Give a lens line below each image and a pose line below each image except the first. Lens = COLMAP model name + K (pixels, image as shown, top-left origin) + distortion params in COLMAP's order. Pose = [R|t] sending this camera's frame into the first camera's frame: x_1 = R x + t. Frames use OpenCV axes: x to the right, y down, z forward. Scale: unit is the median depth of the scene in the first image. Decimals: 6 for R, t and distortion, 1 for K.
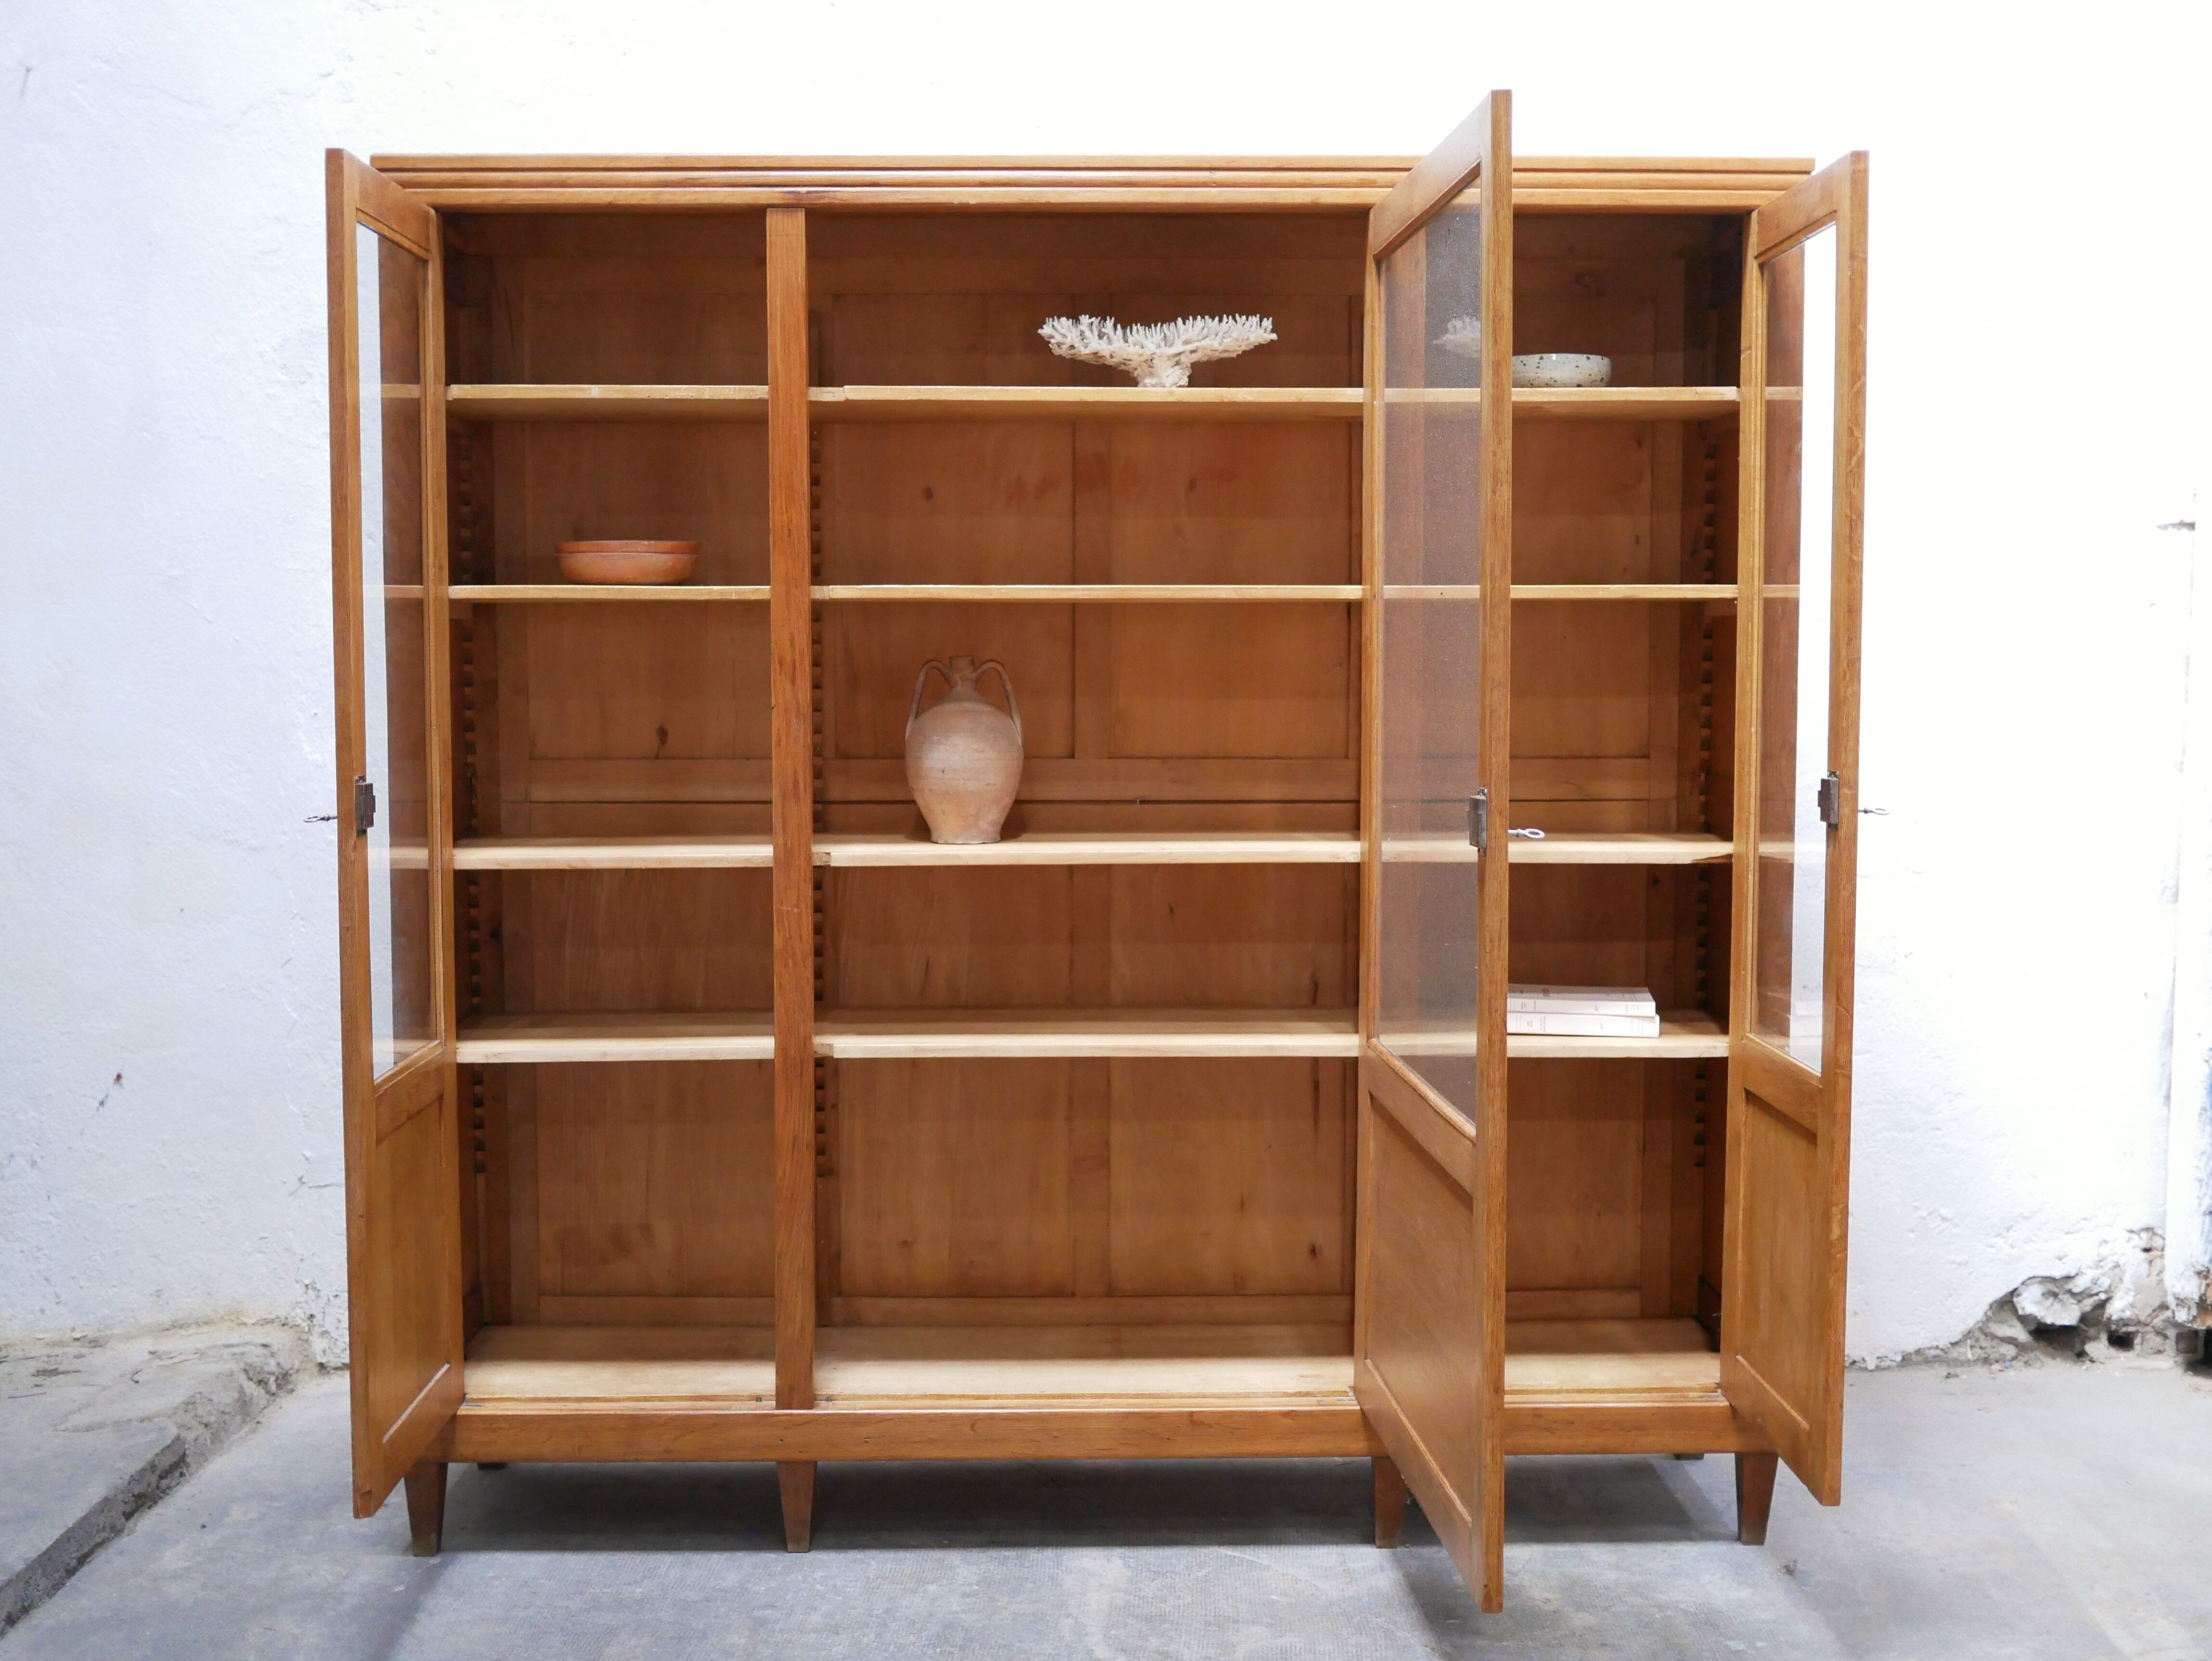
lens RADIAL K [[2492.5, 0, 1106.0], [0, 2492.5, 822.2], [0, 0, 1]] dist [-0.023459, 0.028834]
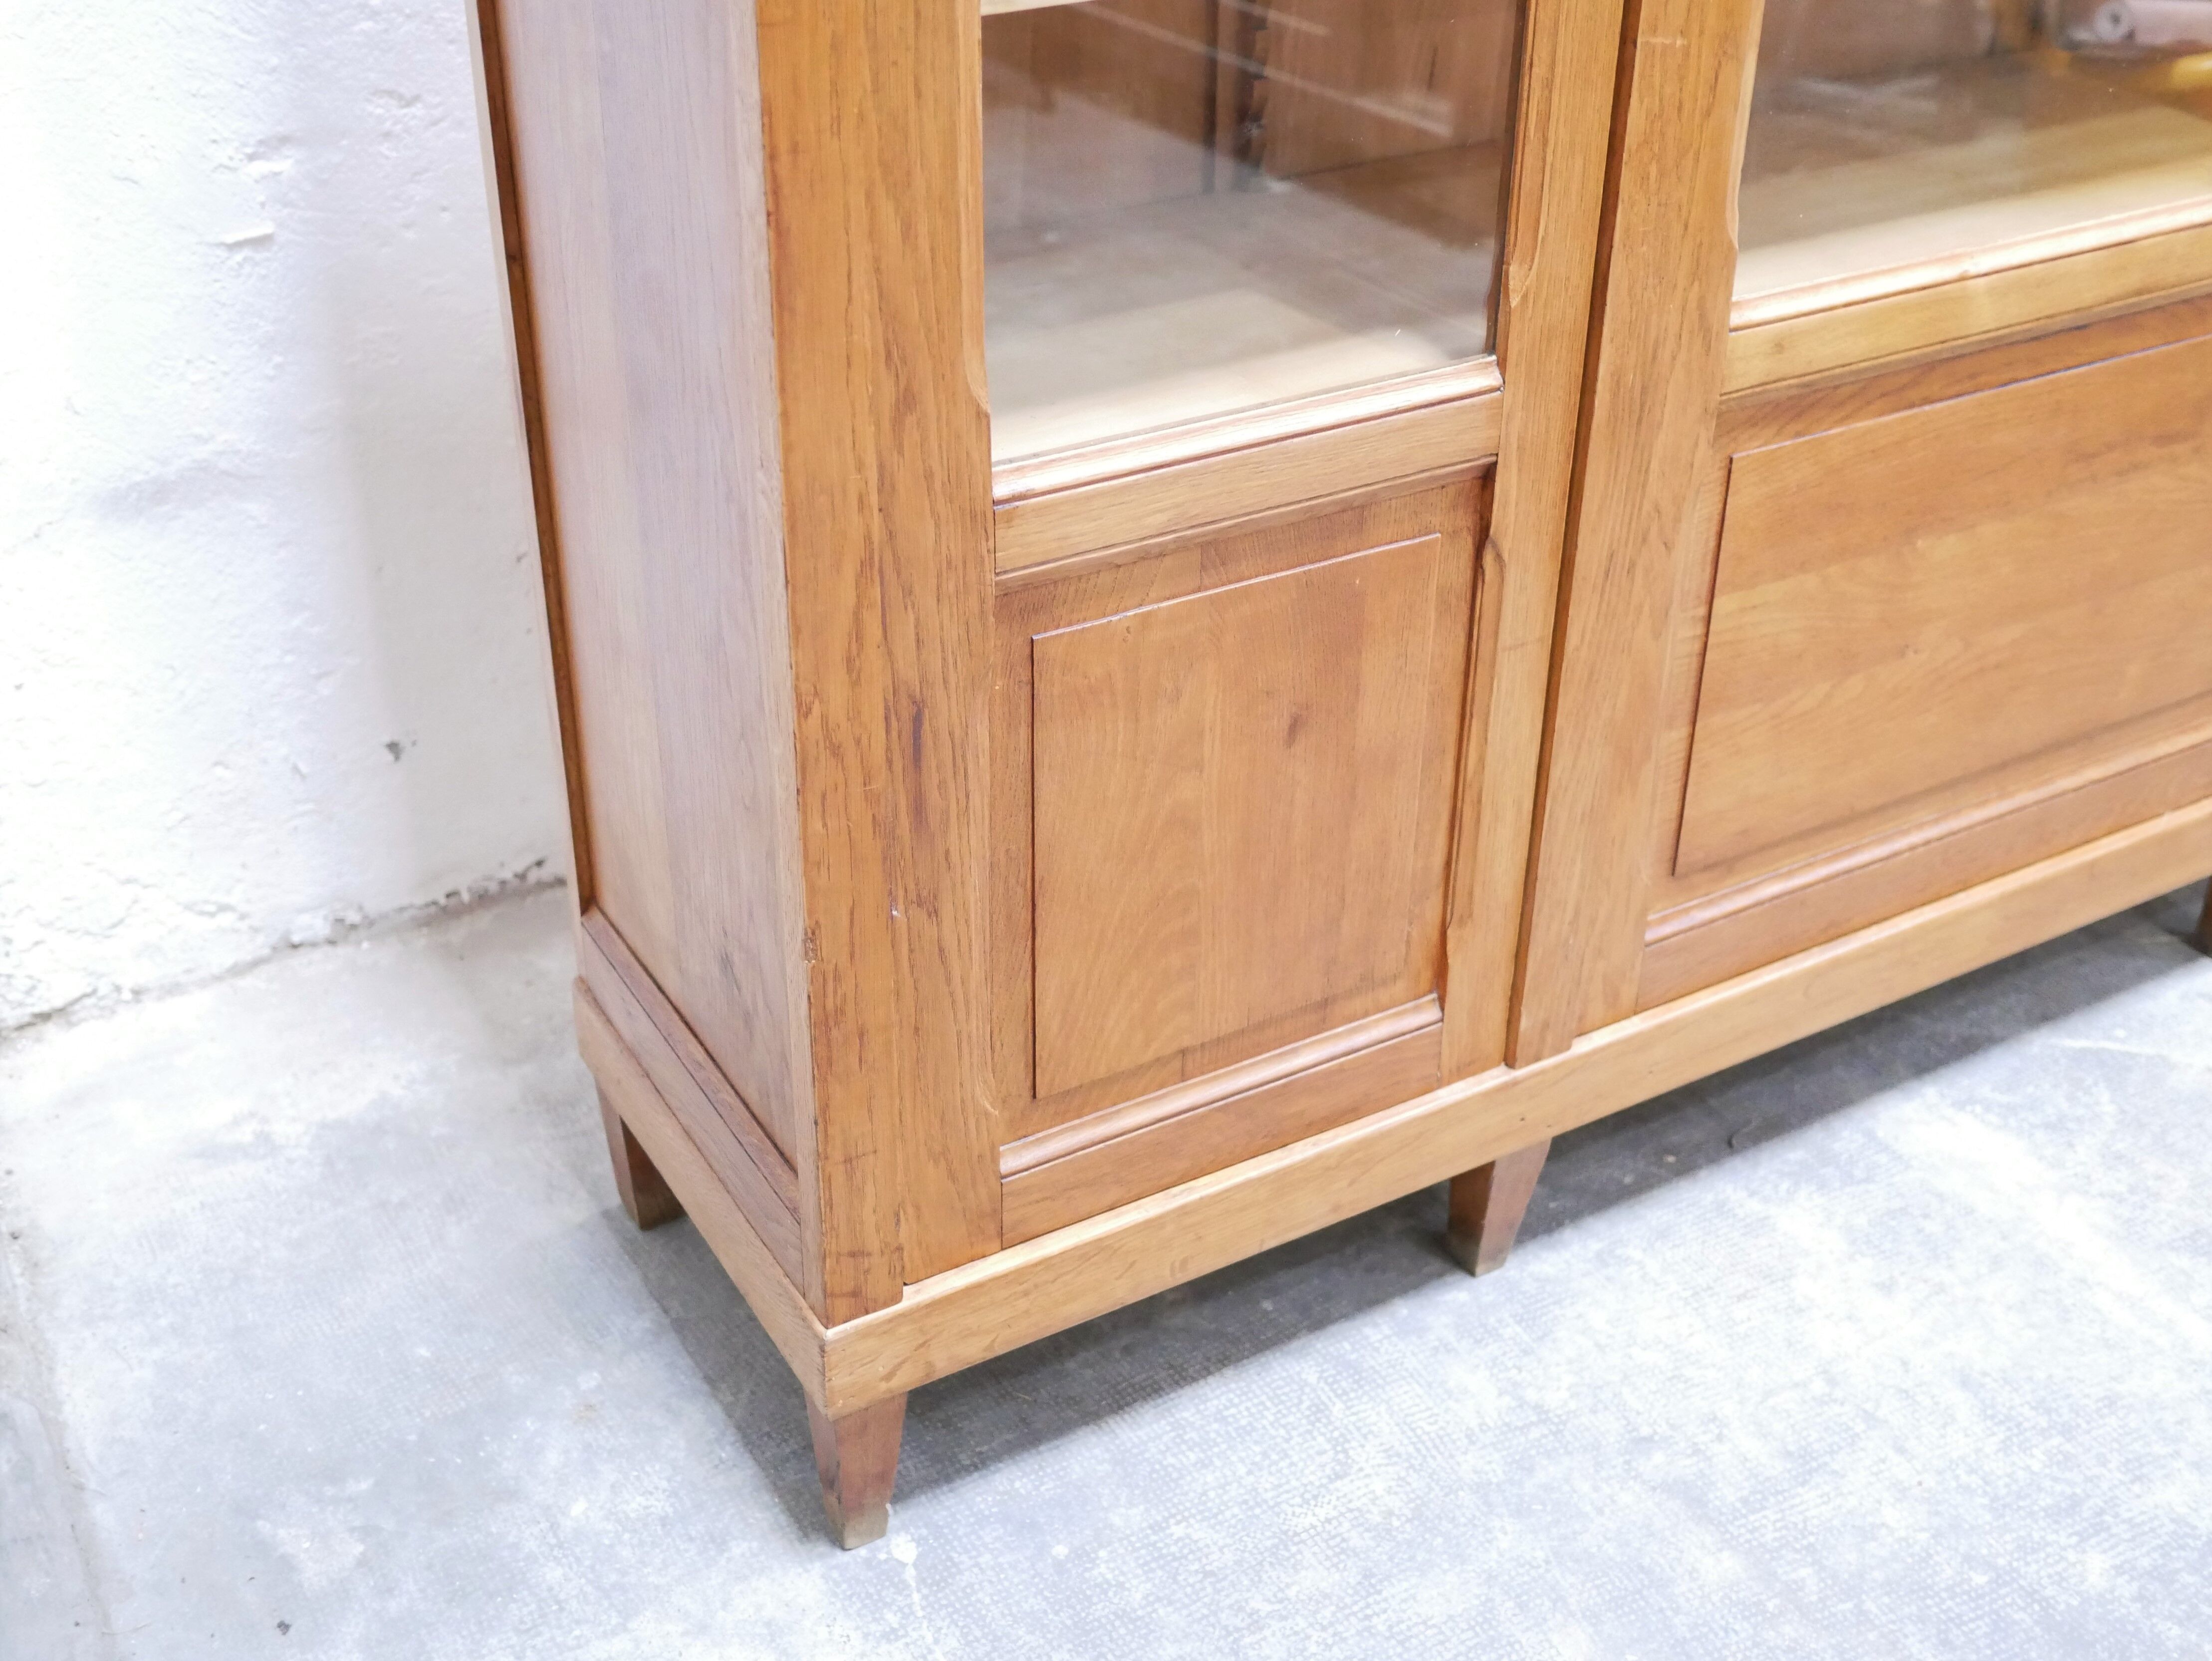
lens RADIAL K [[2575.2, 0, 1106.0], [0, 2575.2, 830.5], [0, 0, 1]] dist [-0.022309, 0.023333]
pose [[0.868885, -0.248578, 0.428074, -0.400236], [0.023589, 0.884582, 0.465788, -0.046389], [-0.494452, -0.394618, 0.774464, 0.642587]]
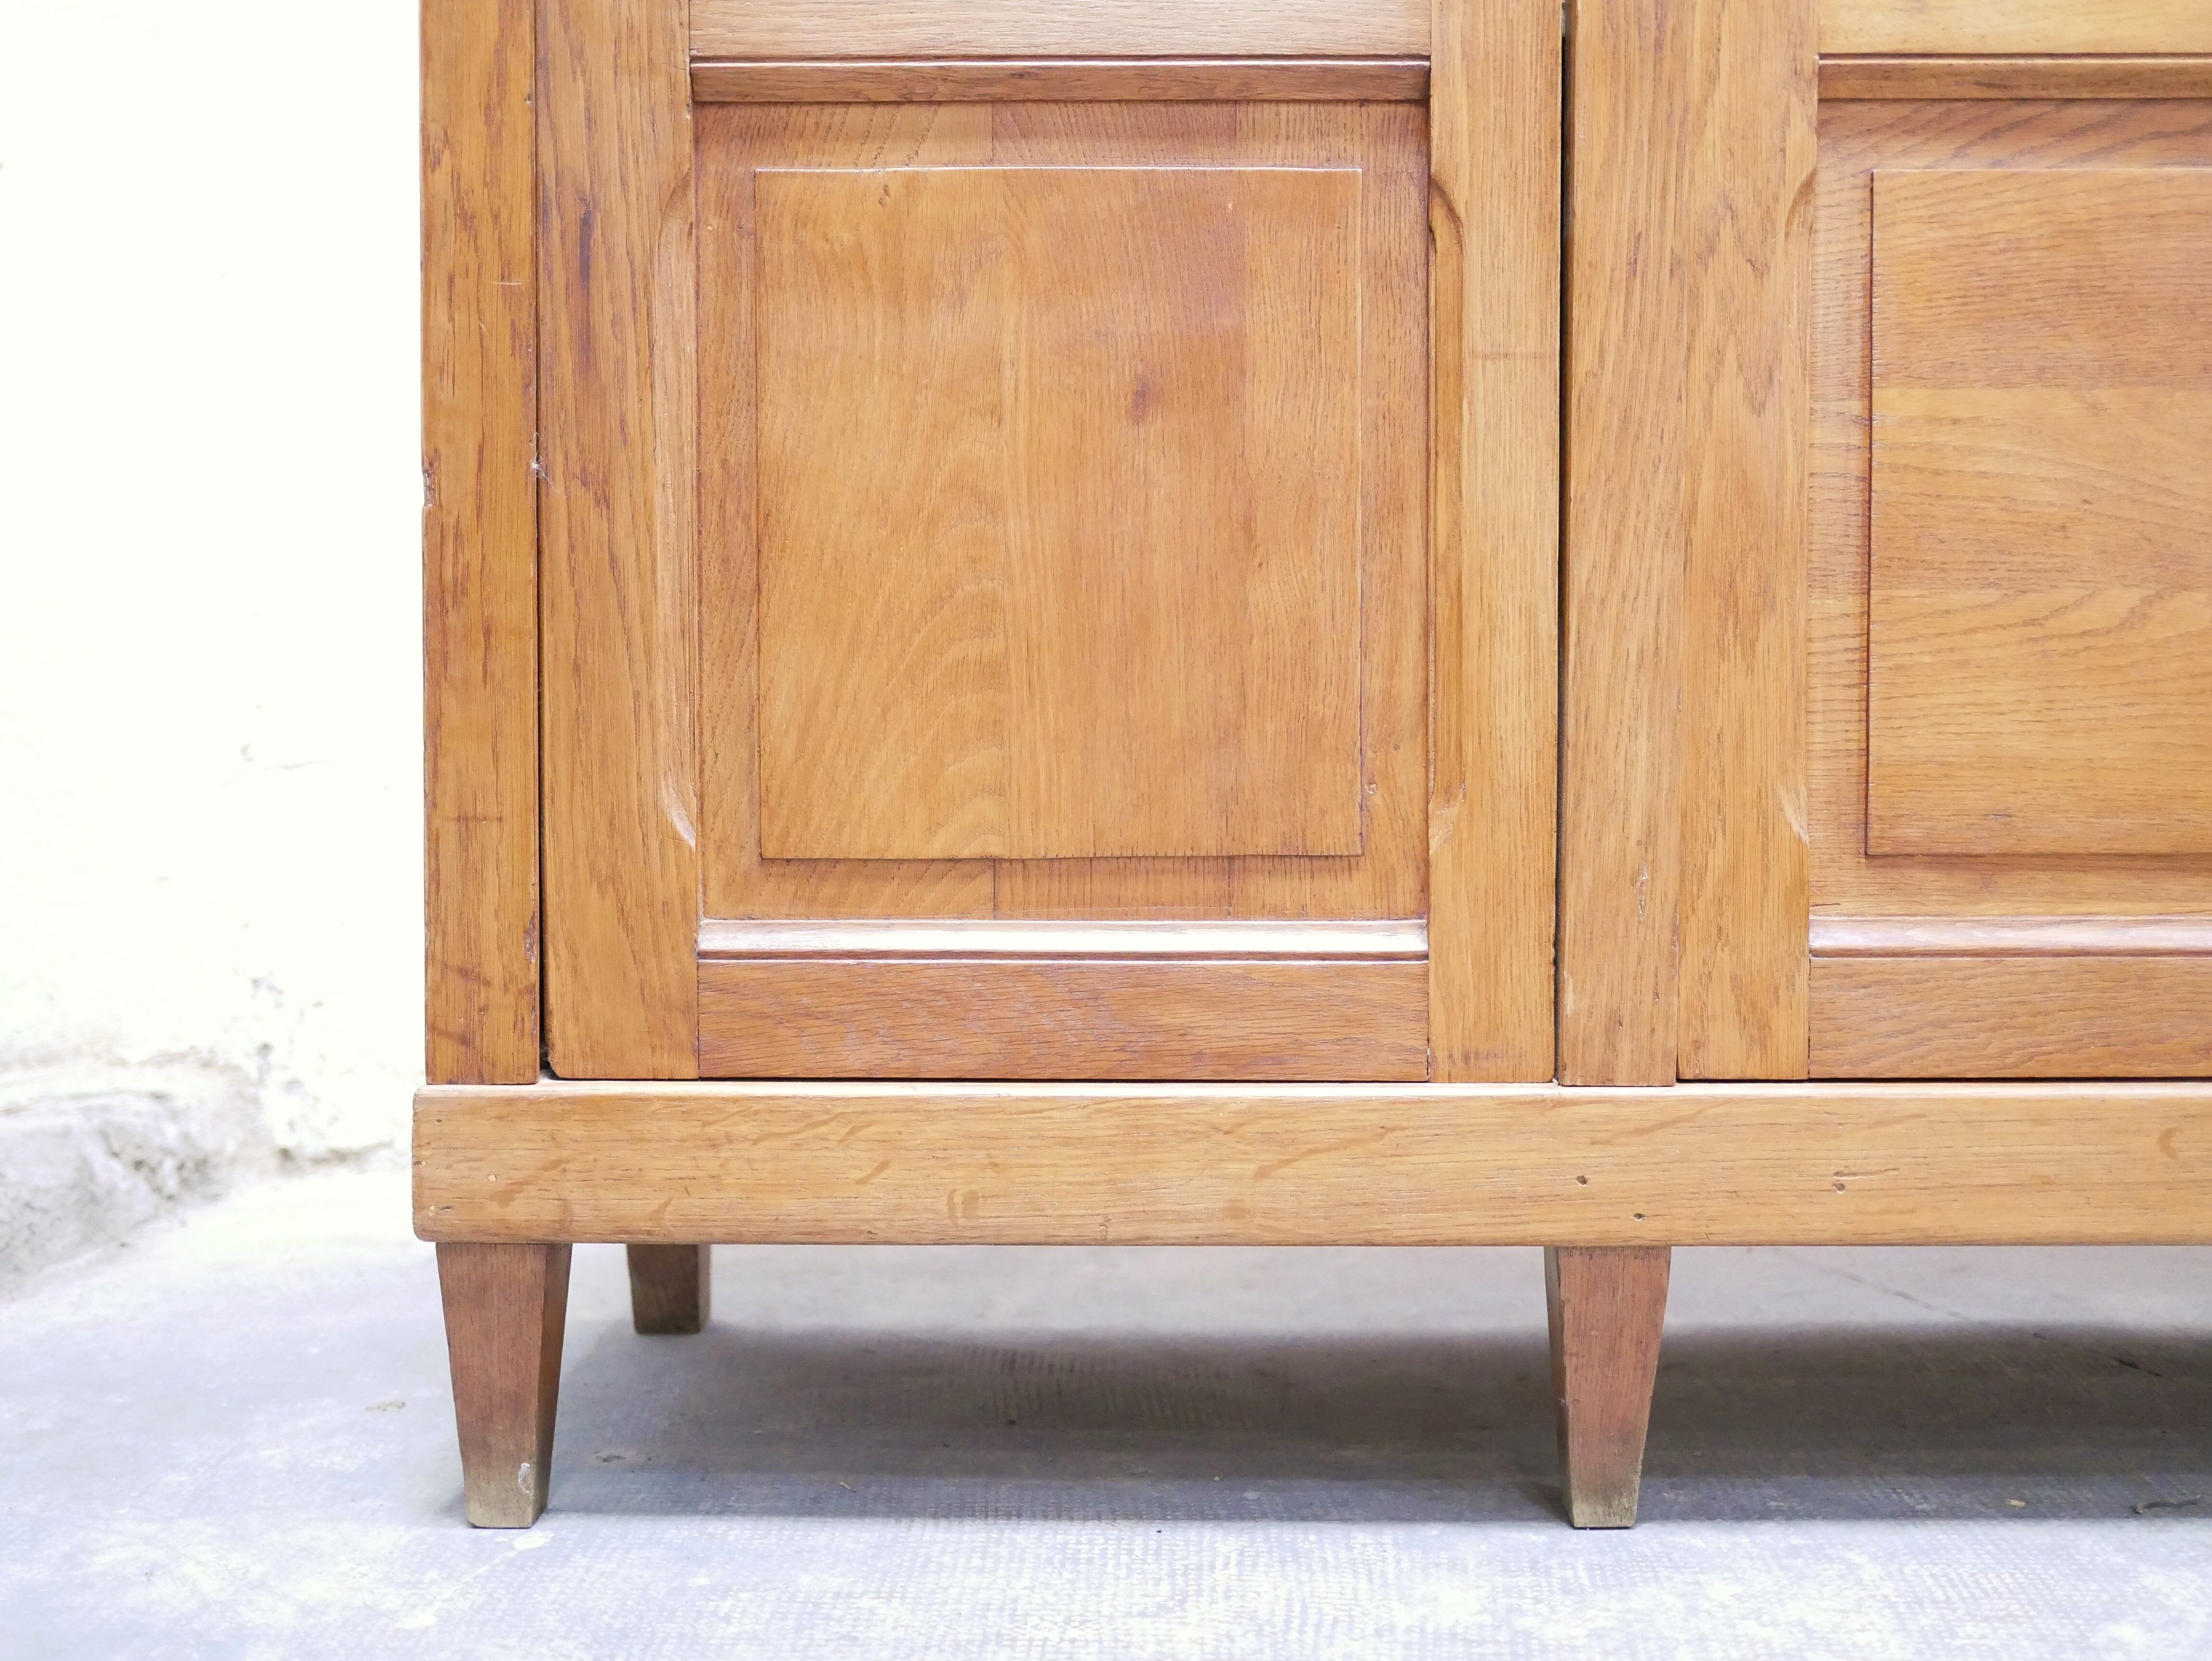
lens RADIAL K [[2495.2, 0, 1102.0], [0, 2495.2, 813.3], [0, 0, 1]] dist [-0.027256, 0.037105]
pose [[0.999455, 0.000903, -0.032991, -0.177785], [-0.001915, 0.999528, -0.030663, 0.204328], [0.032948, 0.030710, 0.998985, 0.648959]]
